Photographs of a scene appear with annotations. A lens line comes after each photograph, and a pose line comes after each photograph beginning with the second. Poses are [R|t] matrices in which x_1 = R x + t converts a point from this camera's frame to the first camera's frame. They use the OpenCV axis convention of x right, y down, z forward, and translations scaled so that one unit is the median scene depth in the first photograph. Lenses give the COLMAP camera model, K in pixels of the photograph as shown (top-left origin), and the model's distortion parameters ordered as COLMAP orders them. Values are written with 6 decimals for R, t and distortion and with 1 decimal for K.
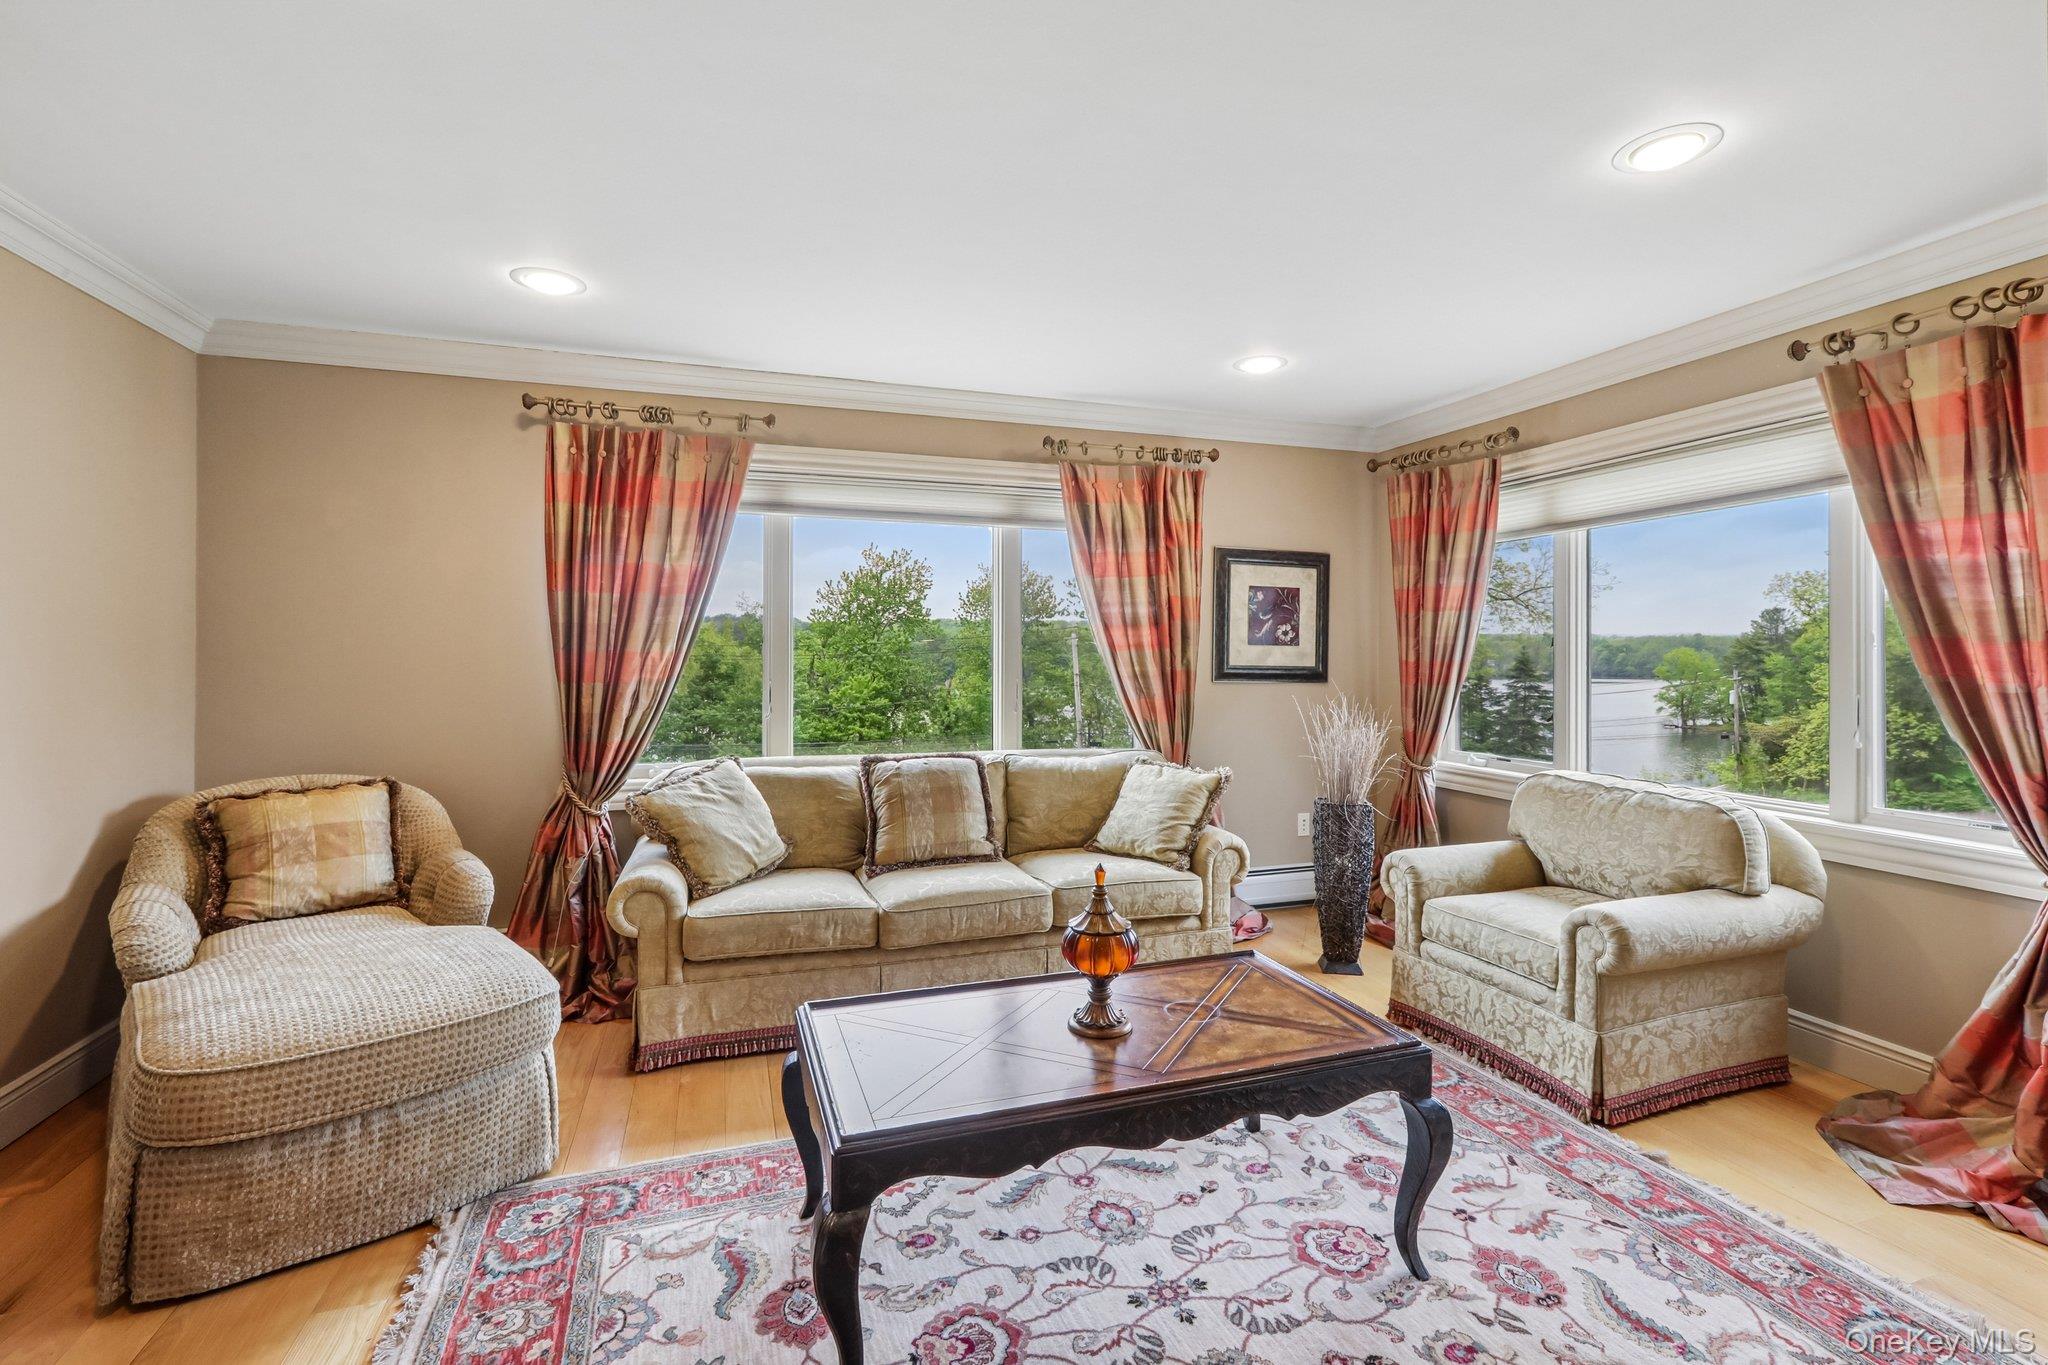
lens RADIAL K [[940.7, 0, 1025.6], [0, 940.7, 657.0], [0, 0, 1]] dist [0.000287, 0.000109]
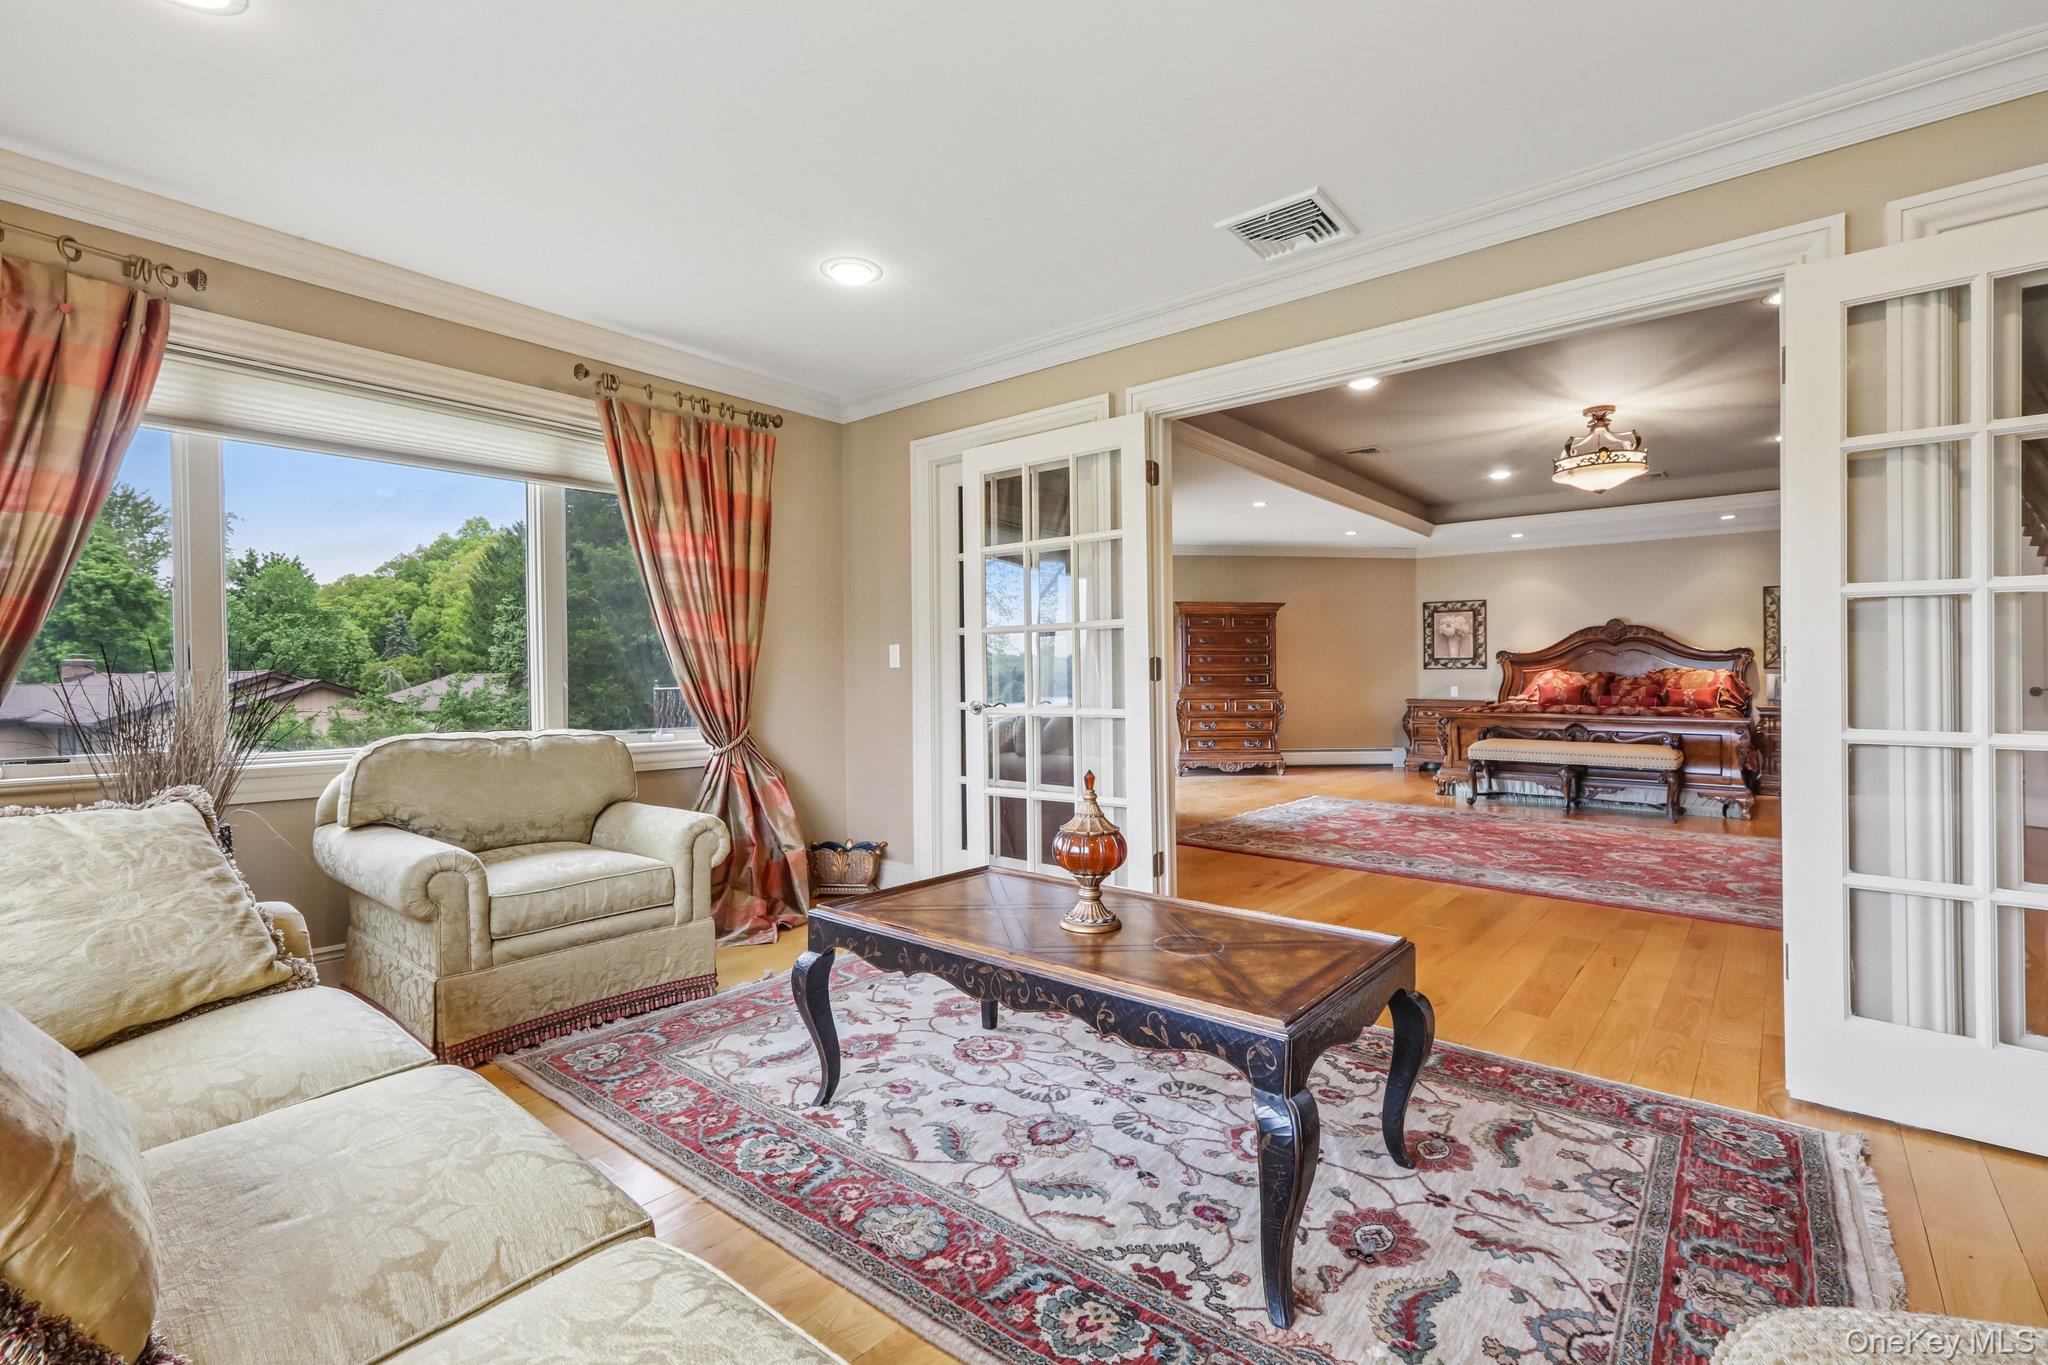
lens RADIAL K [[918.6, 0, 1024.0], [0, 918.6, 682.5], [0, 0, 1]] dist [-0.001238, -0.000056]
pose [[-0.532549, -0.002912, 0.846394, -0.717819], [0.002958, 0.999982, 0.005301, 0.113878], [-0.846394, 0.005326, -0.532531, 1.545171]]
